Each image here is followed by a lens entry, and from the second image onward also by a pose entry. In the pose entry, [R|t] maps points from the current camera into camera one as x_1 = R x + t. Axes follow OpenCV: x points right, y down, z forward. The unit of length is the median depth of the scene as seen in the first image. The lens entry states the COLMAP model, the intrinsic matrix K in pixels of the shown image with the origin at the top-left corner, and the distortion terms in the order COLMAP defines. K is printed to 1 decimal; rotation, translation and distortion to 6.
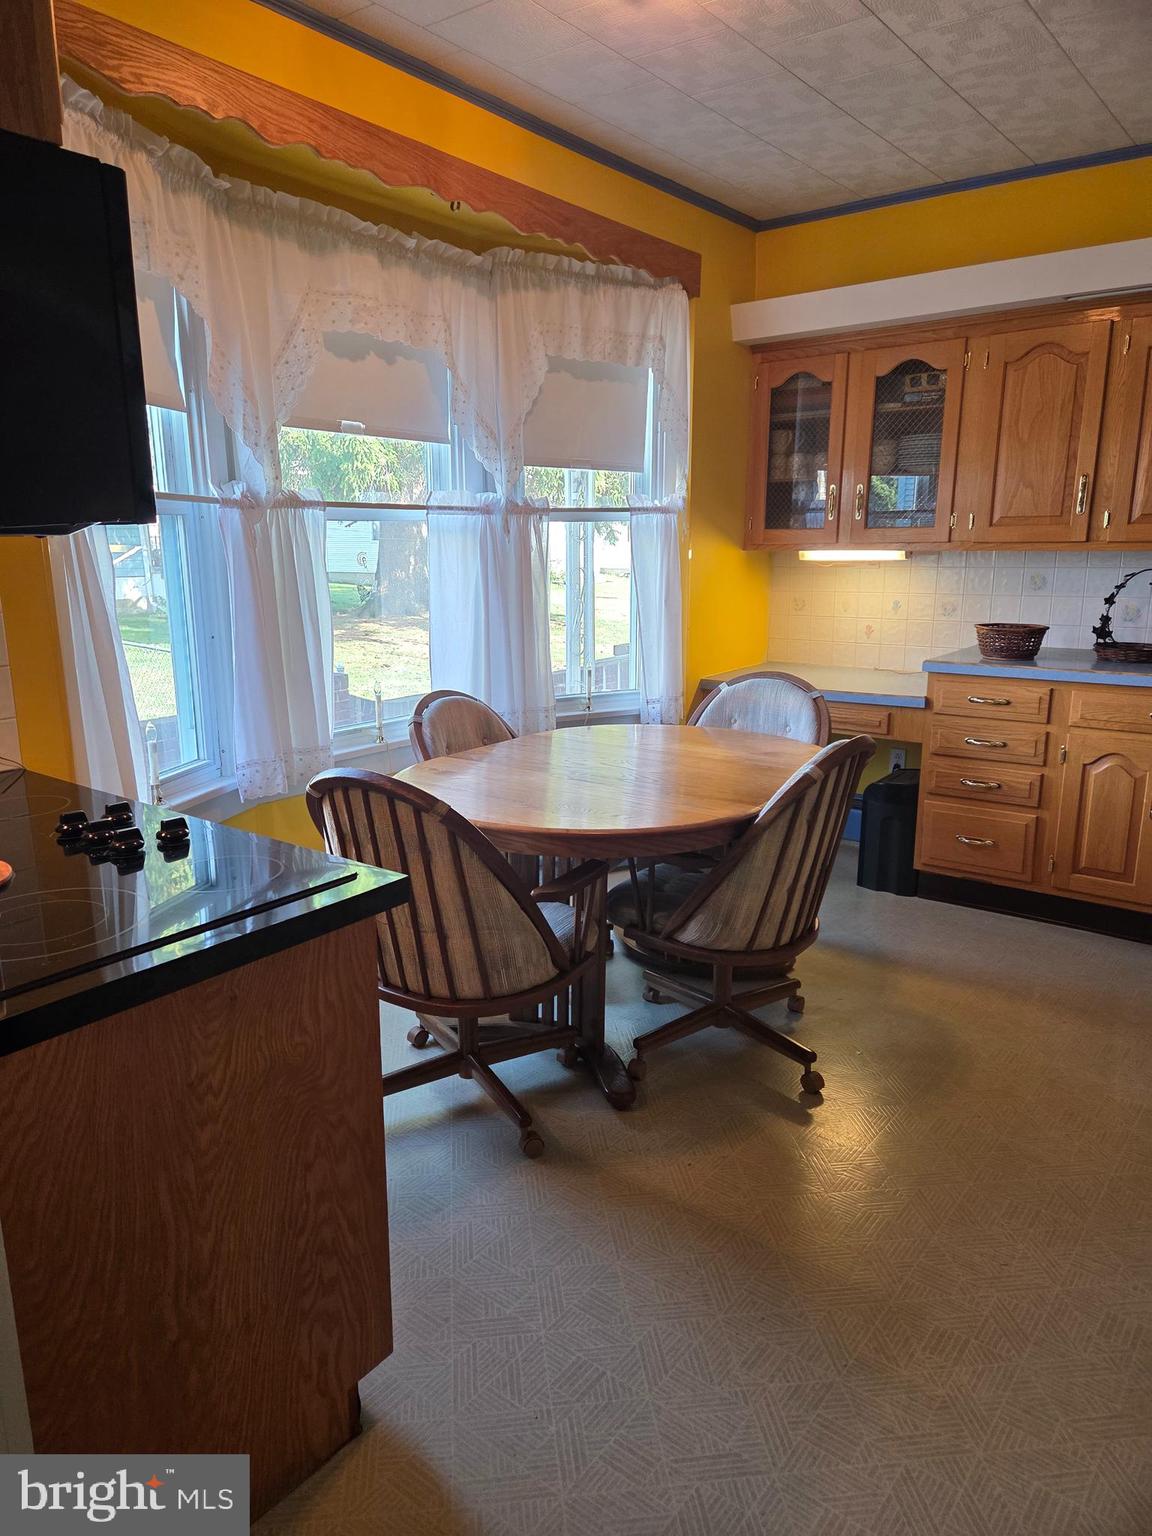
lens RADIAL K [[1031.6, 0, 565.4], [0, 1031.6, 775.7], [0, 0, 1]] dist [0.078396, -0.058354]
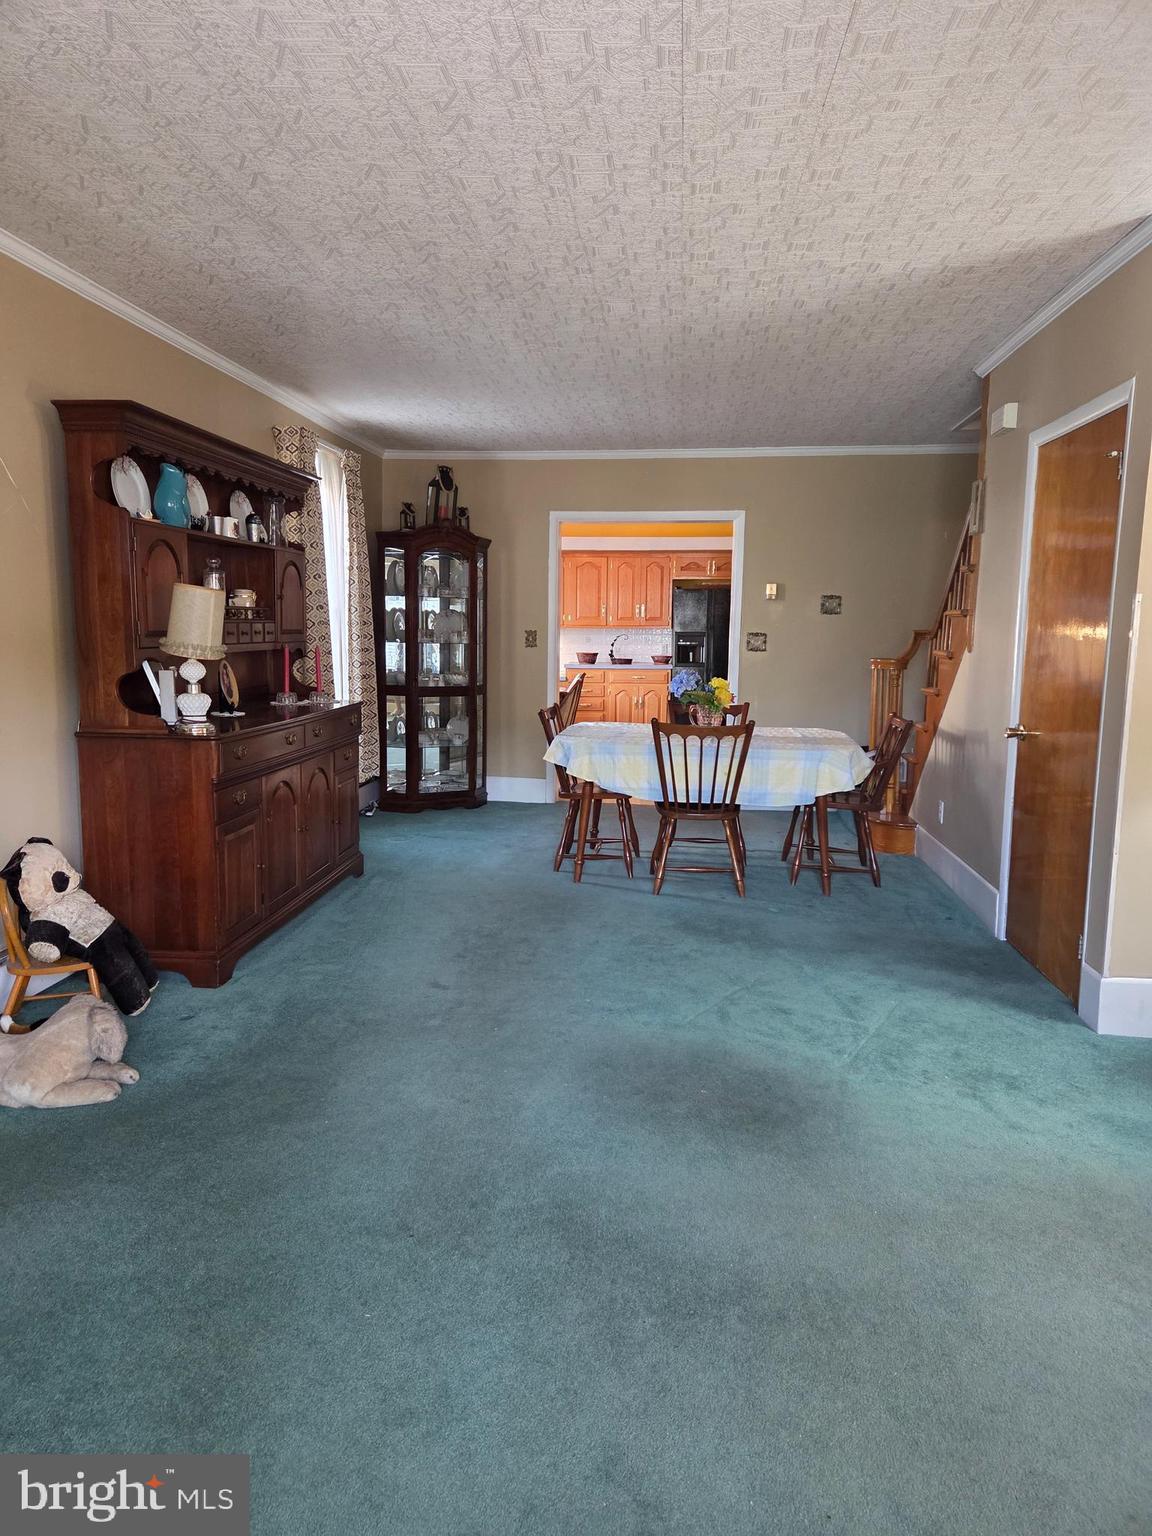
lens RADIAL K [[1031.6, 0, 577.2], [0, 1031.6, 769.9], [0, 0, 1]] dist [0.078396, -0.058354]
pose [[0.840499, -0.053606, 0.539155, -1.246273], [0.103260, 0.992703, -0.062274, 0.382960], [-0.531883, 0.108014, 0.839901, -1.473340]]
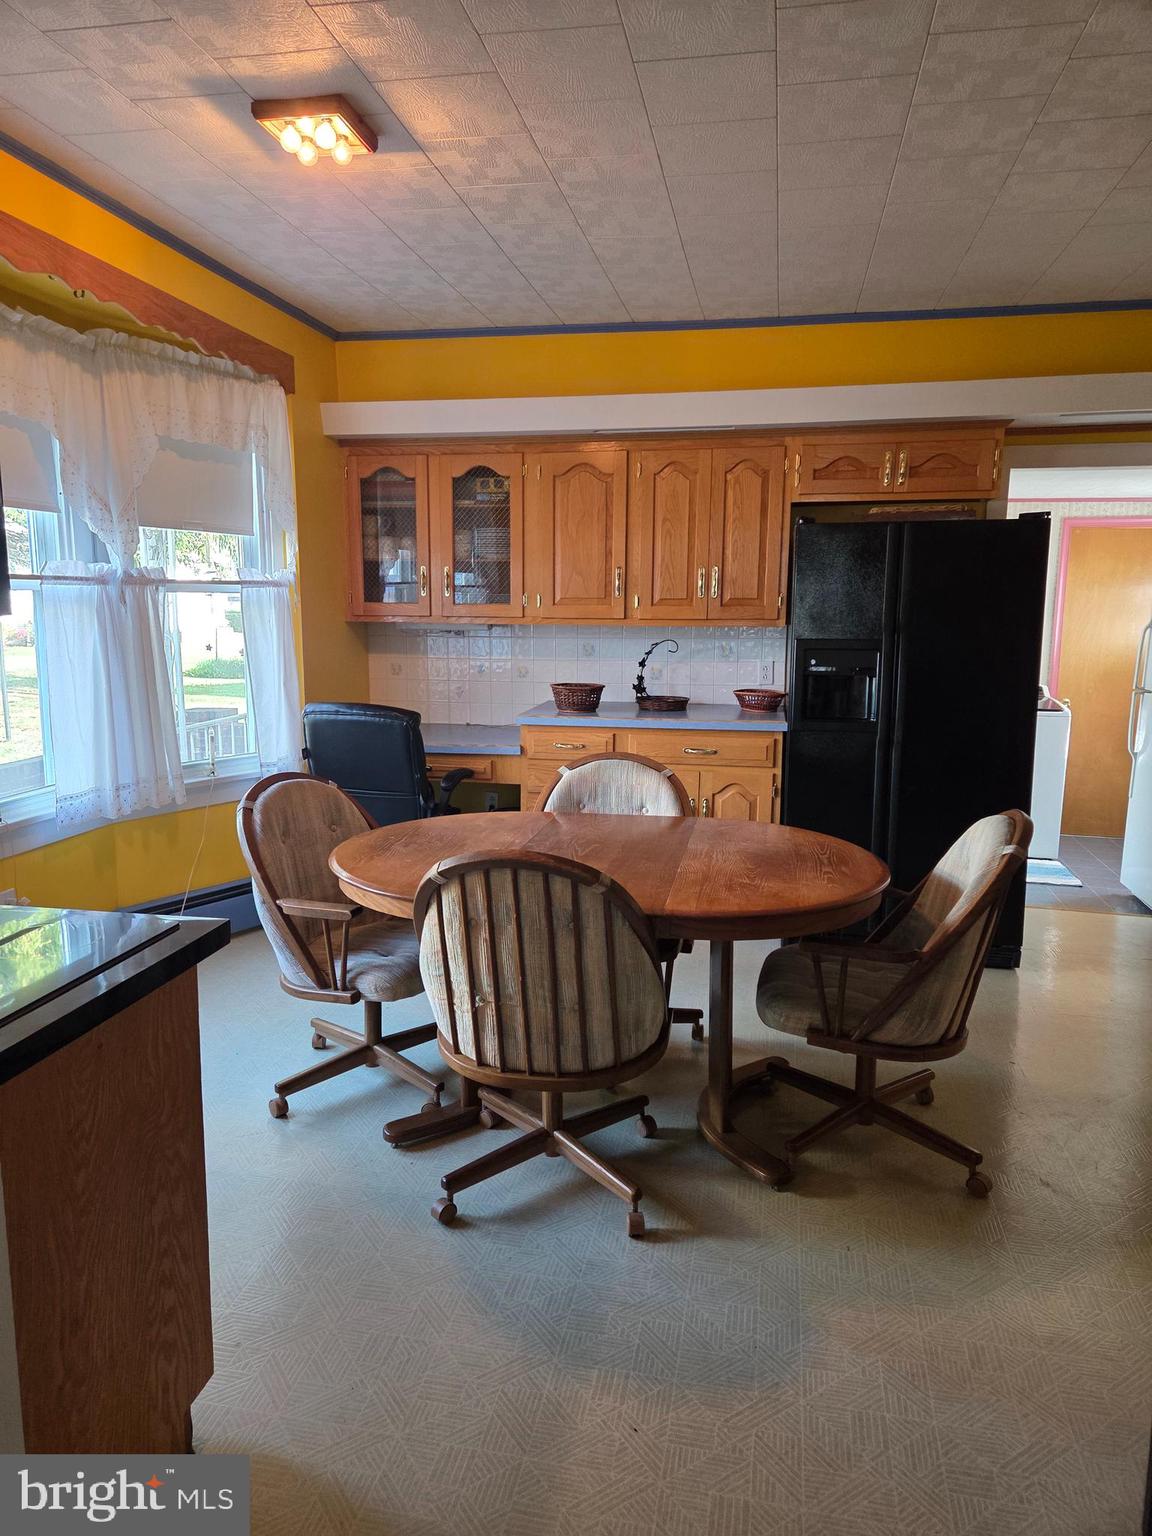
lens RADIAL K [[1031.6, 0, 567.9], [0, 1031.6, 771.7], [0, 0, 1]] dist [0.078396, -0.058354]
pose [[0.894576, -0.062863, 0.442473, -0.133777], [0.089519, 0.995198, -0.039598, 0.005909], [-0.437859, 0.075034, 0.895907, -0.081750]]
